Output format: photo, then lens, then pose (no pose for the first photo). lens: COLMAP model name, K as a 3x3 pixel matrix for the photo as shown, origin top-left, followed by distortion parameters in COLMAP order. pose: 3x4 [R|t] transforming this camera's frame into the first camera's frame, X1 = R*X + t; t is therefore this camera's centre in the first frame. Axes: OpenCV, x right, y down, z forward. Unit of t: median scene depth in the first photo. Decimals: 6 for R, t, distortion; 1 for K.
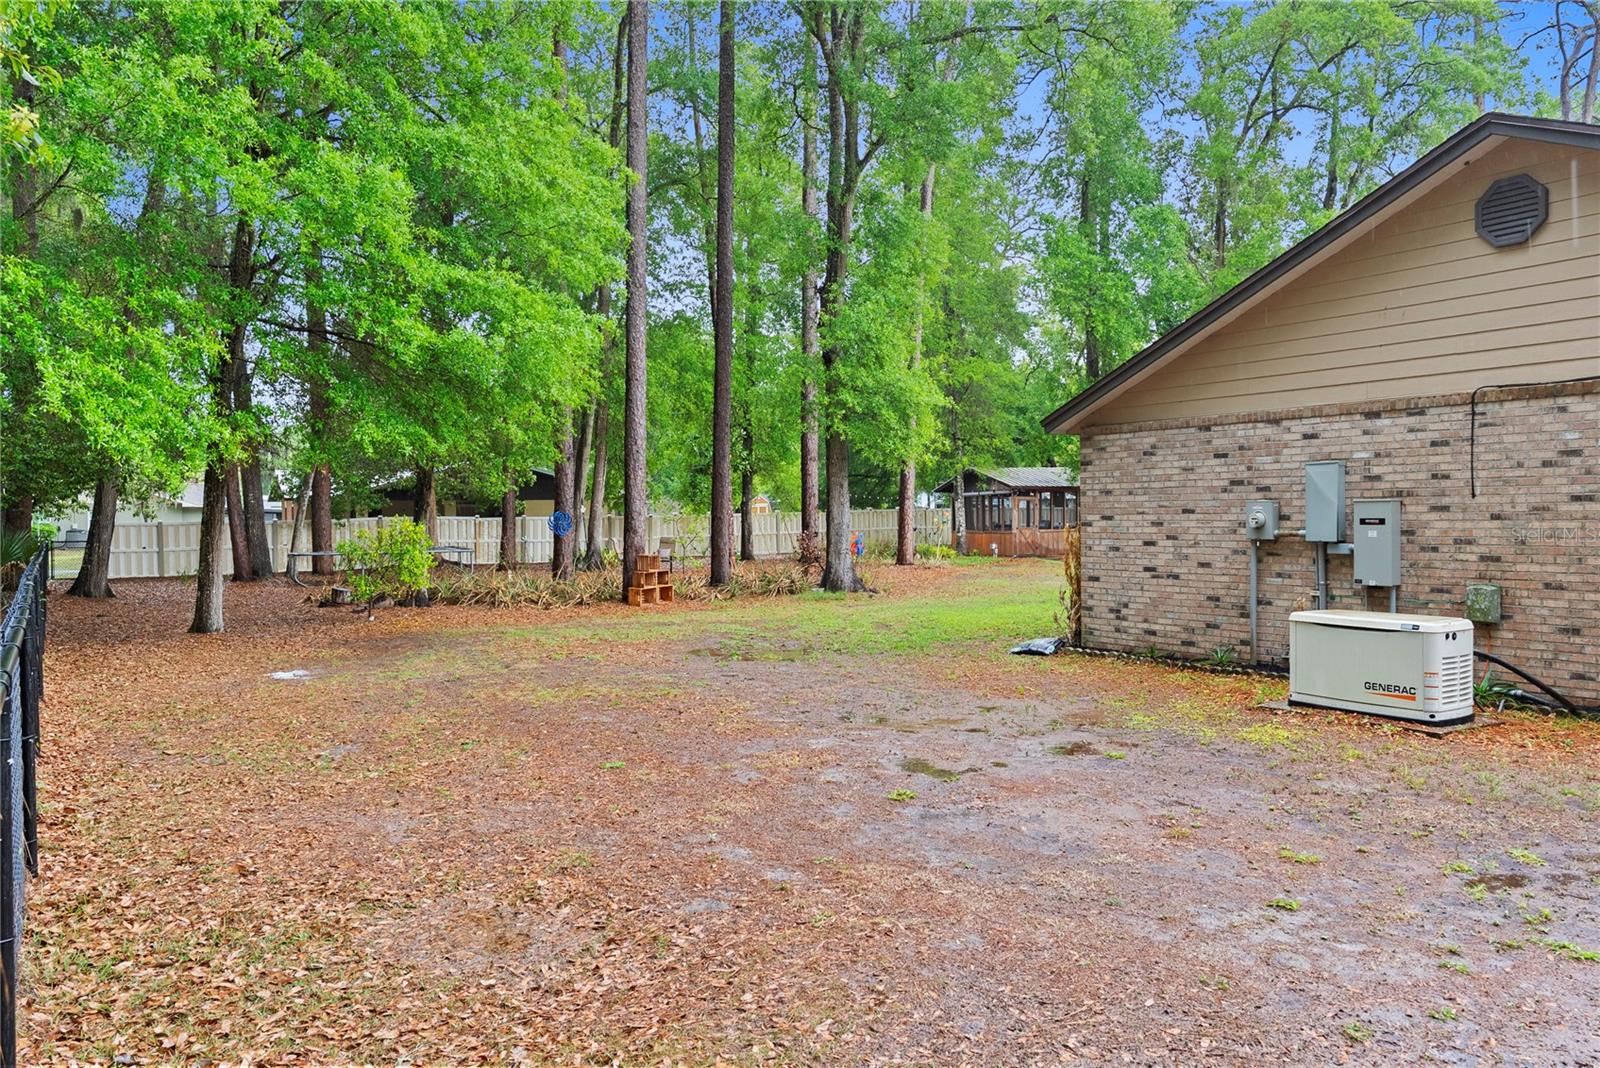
lens RADIAL K [[1154.4, 0, 800.0], [0, 1154.4, 534.0], [0, 0, 1]] dist [-0.002113, -0.001081]
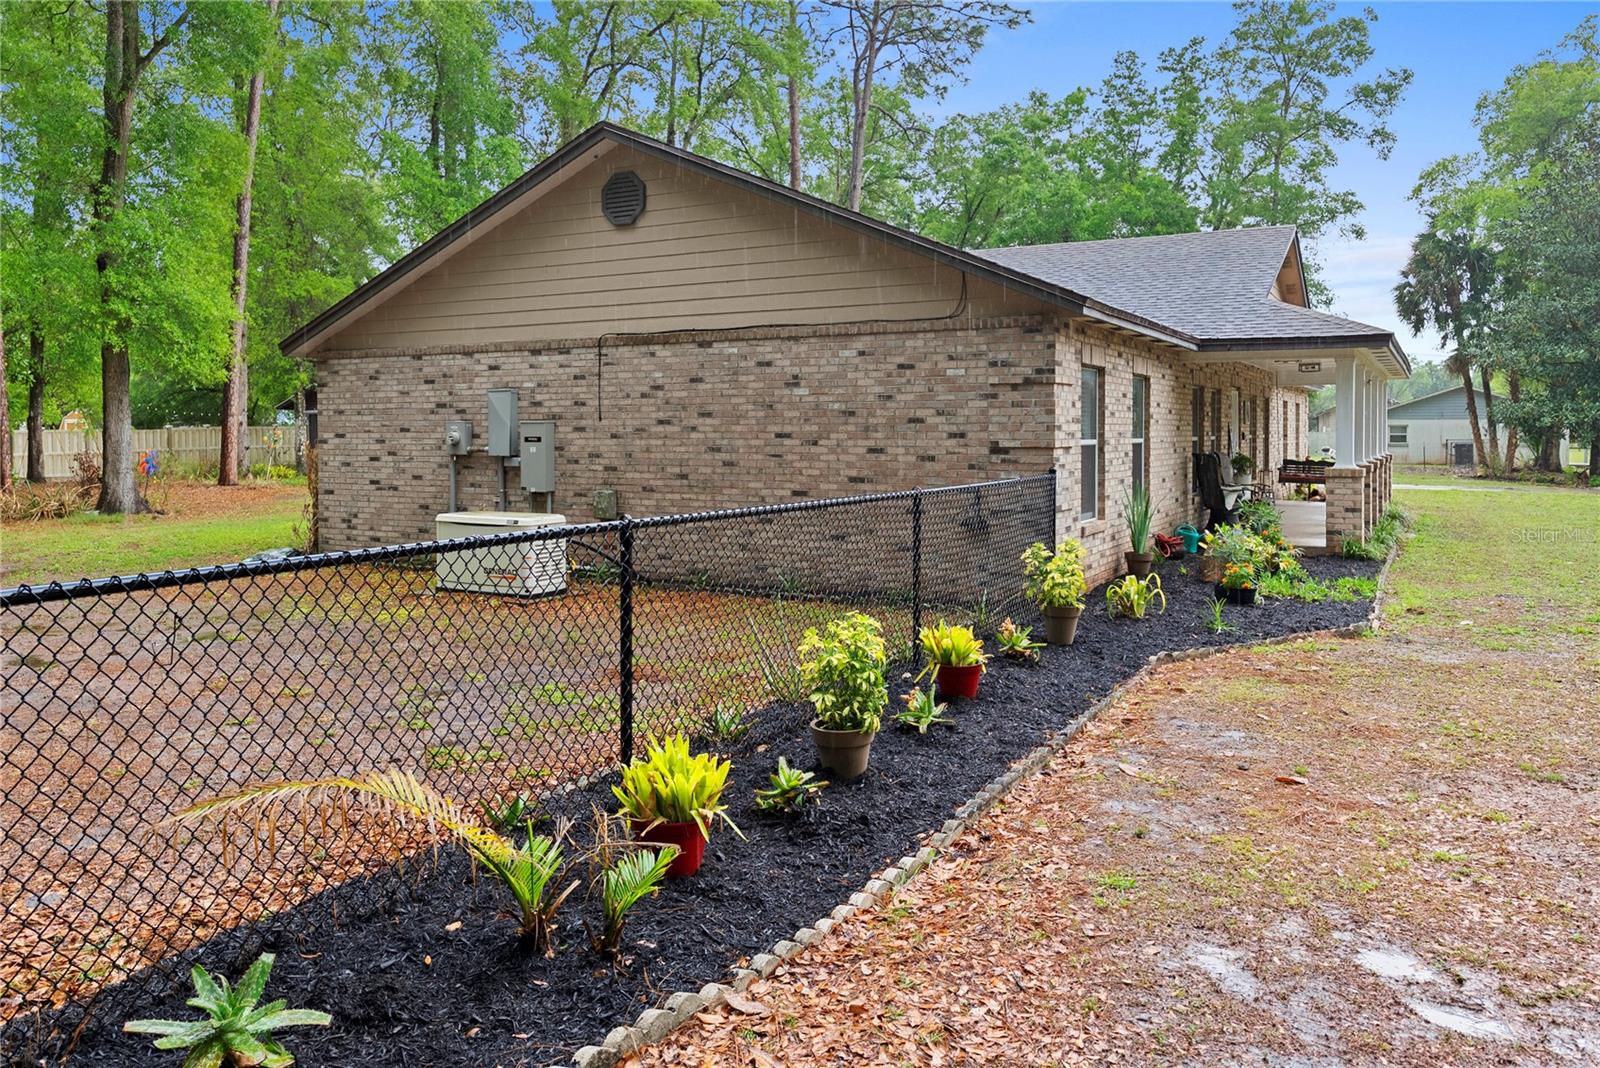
lens RADIAL K [[1174.4, 0, 797.1], [0, 1174.4, 447.7], [0, 0, 1]] dist [0.000863, 0.002523]
pose [[0.880373, 0.000055, 0.474282, 0.136751], [0.002376, 0.999987, -0.004525, 0.003789], [-0.474276, 0.005111, 0.880361, -0.203767]]
